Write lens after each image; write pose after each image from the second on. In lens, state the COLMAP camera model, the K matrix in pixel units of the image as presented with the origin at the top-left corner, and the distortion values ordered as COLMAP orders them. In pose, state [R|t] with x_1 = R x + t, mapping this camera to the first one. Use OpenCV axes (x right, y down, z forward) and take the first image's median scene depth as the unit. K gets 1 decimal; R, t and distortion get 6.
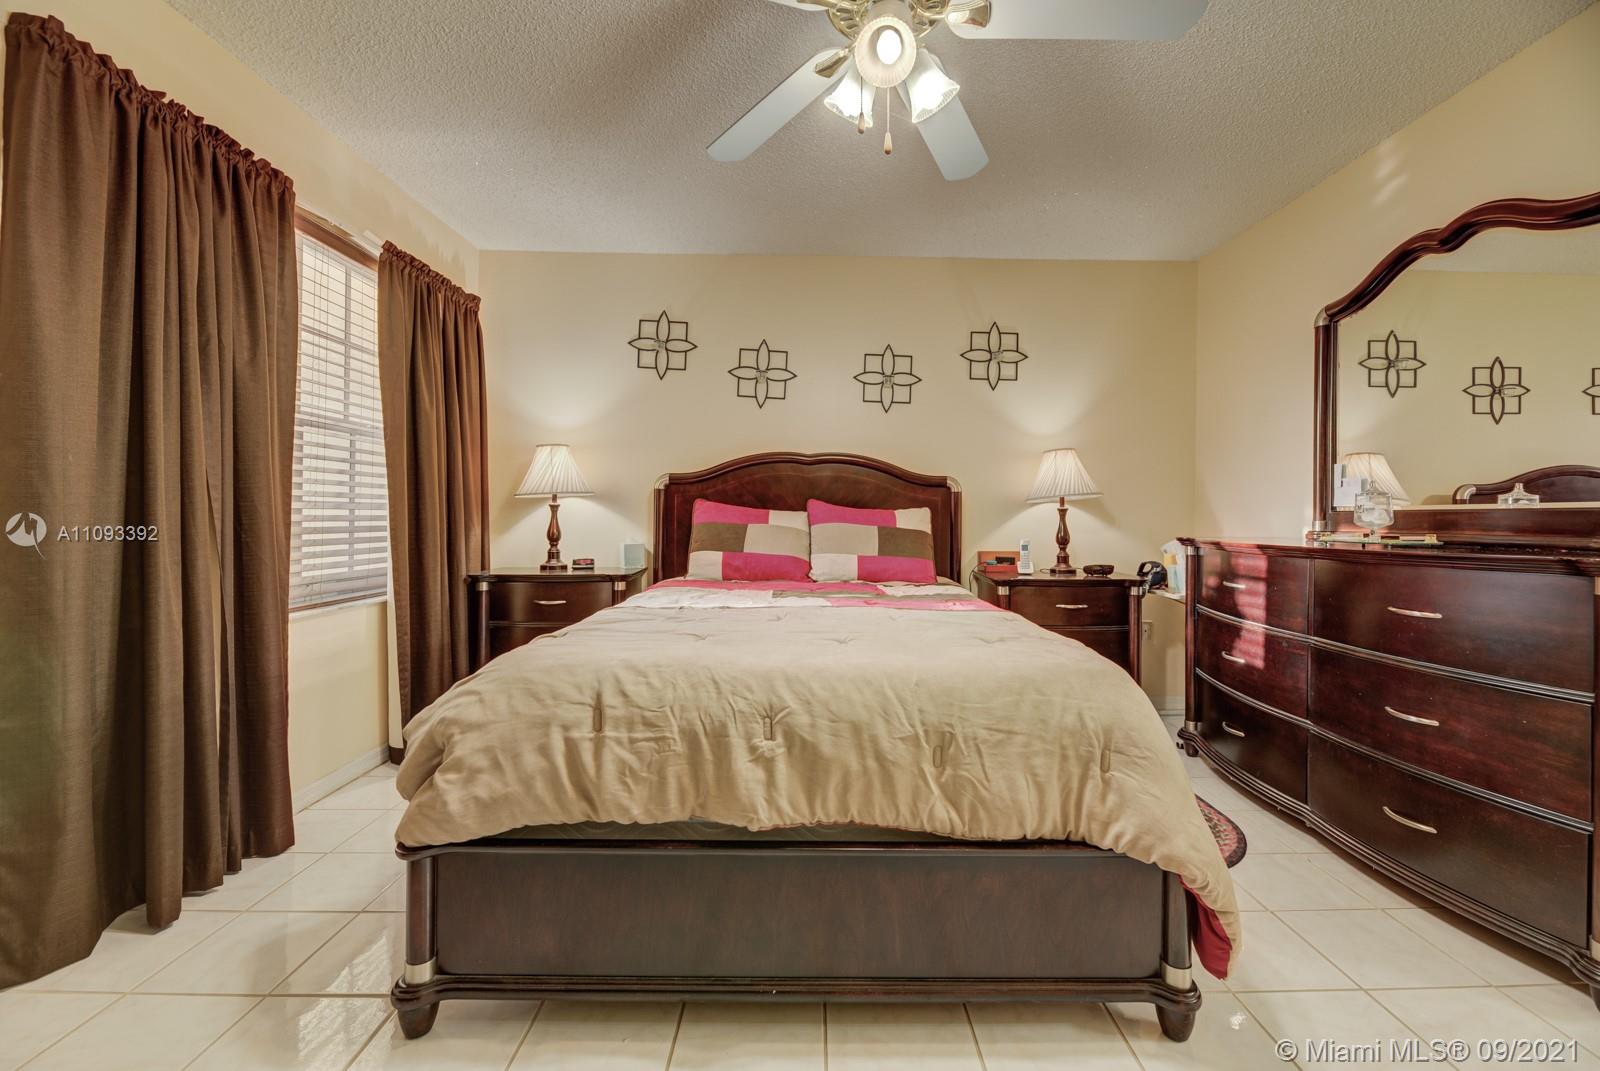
lens RADIAL K [[661.8, 0, 805.1], [0, 661.8, 521.4], [0, 0, 1]] dist [-0.002114, -0.002016]
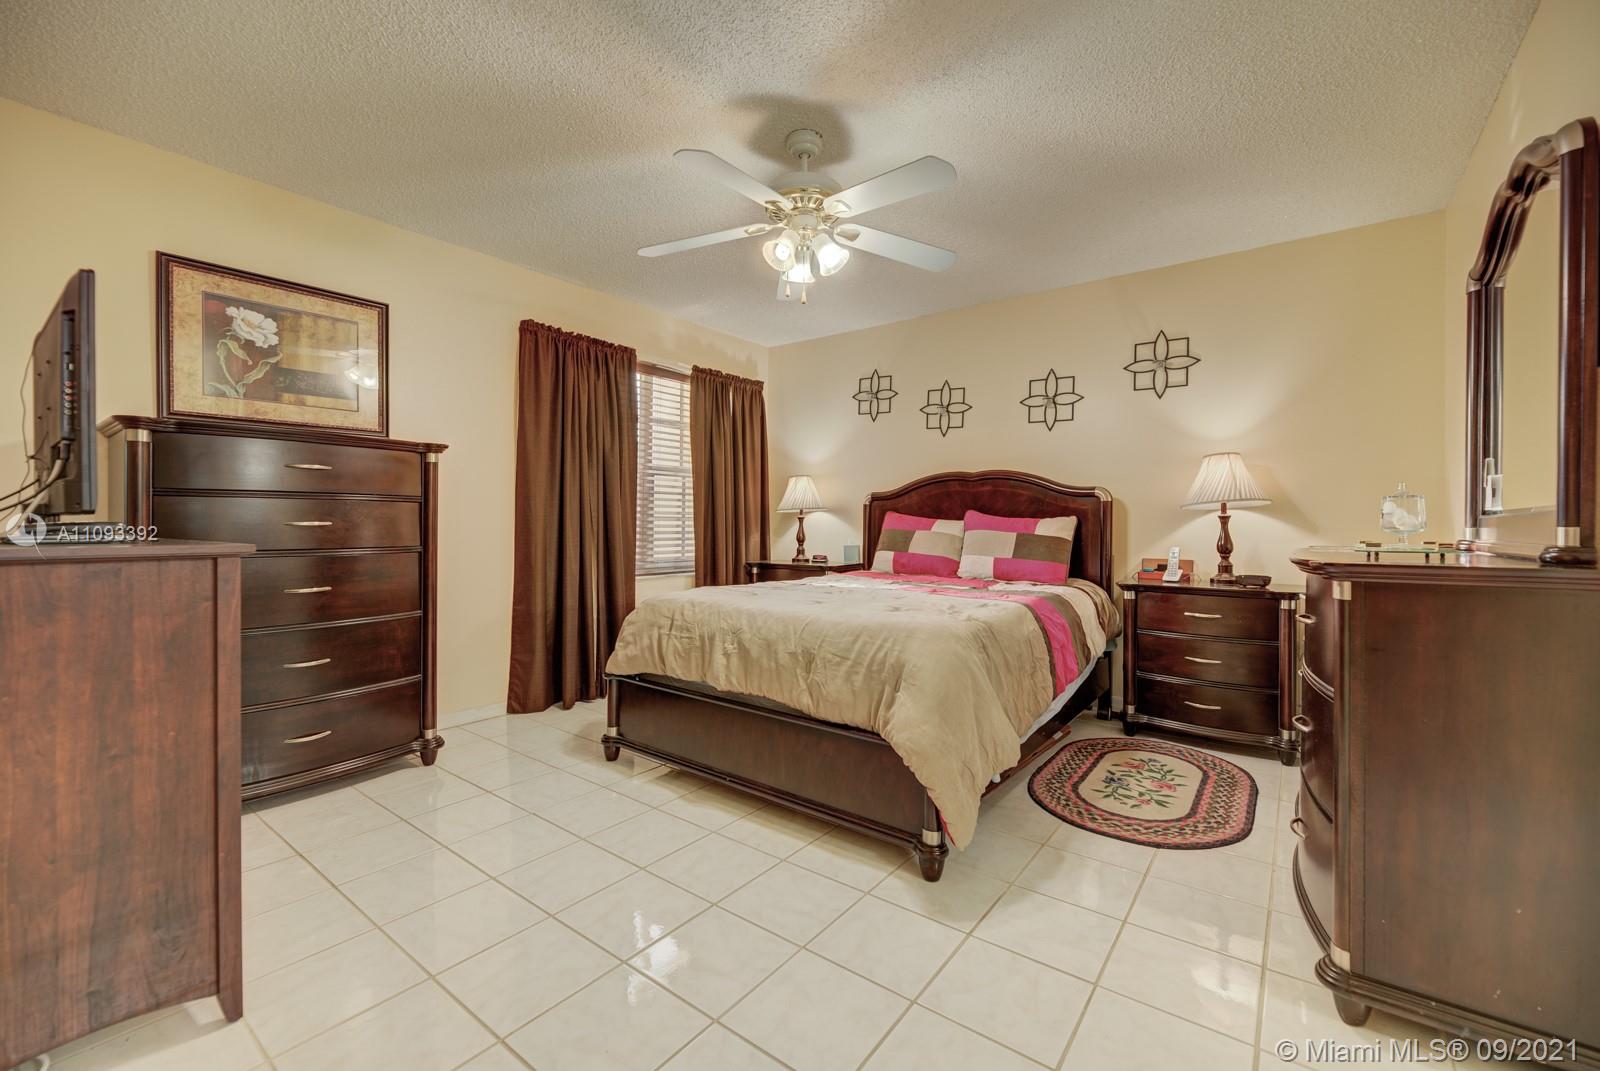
lens RADIAL K [[661.8, 0, 805.0], [0, 661.8, 536.4], [0, 0, 1]] dist [-0.002114, -0.002016]
pose [[0.783712, 0.008357, -0.621069, 0.541344], [-0.004180, 0.999958, 0.008181, 0.005590], [0.621111, -0.003816, 0.783714, -0.136317]]
